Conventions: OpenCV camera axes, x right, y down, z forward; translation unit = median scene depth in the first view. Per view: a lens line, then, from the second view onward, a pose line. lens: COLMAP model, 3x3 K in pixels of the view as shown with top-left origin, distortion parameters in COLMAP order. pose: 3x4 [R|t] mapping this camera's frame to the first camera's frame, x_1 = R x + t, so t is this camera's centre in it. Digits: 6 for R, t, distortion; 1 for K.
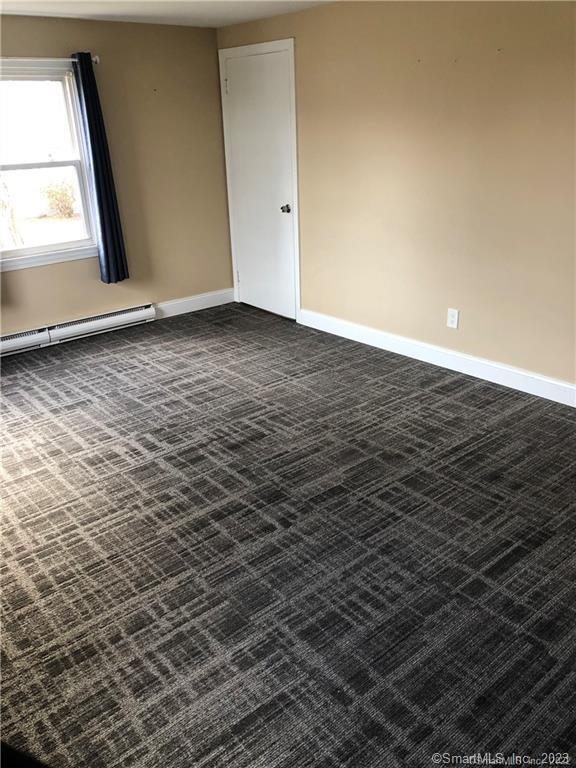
lens RADIAL K [[636.8, 0, 287.1], [0, 636.8, 381.0], [0, 0, 1]] dist [0.045594, -0.015349]
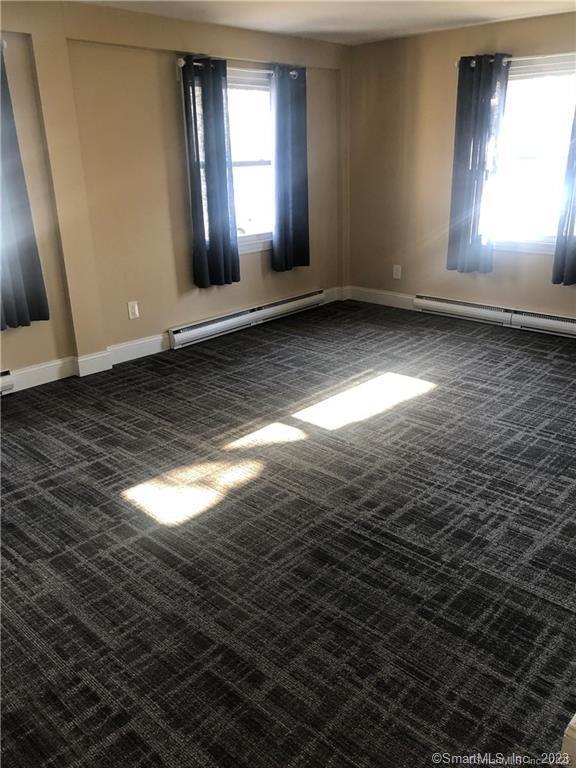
lens RADIAL K [[636.8, 0, 286.8], [0, 636.8, 387.0], [0, 0, 1]] dist [0.045594, -0.015349]
pose [[0.123911, 0.378724, -0.917177, 0.801459], [-0.360343, 0.878376, 0.314020, -0.226555], [0.924553, 0.291588, 0.245311, 0.575409]]
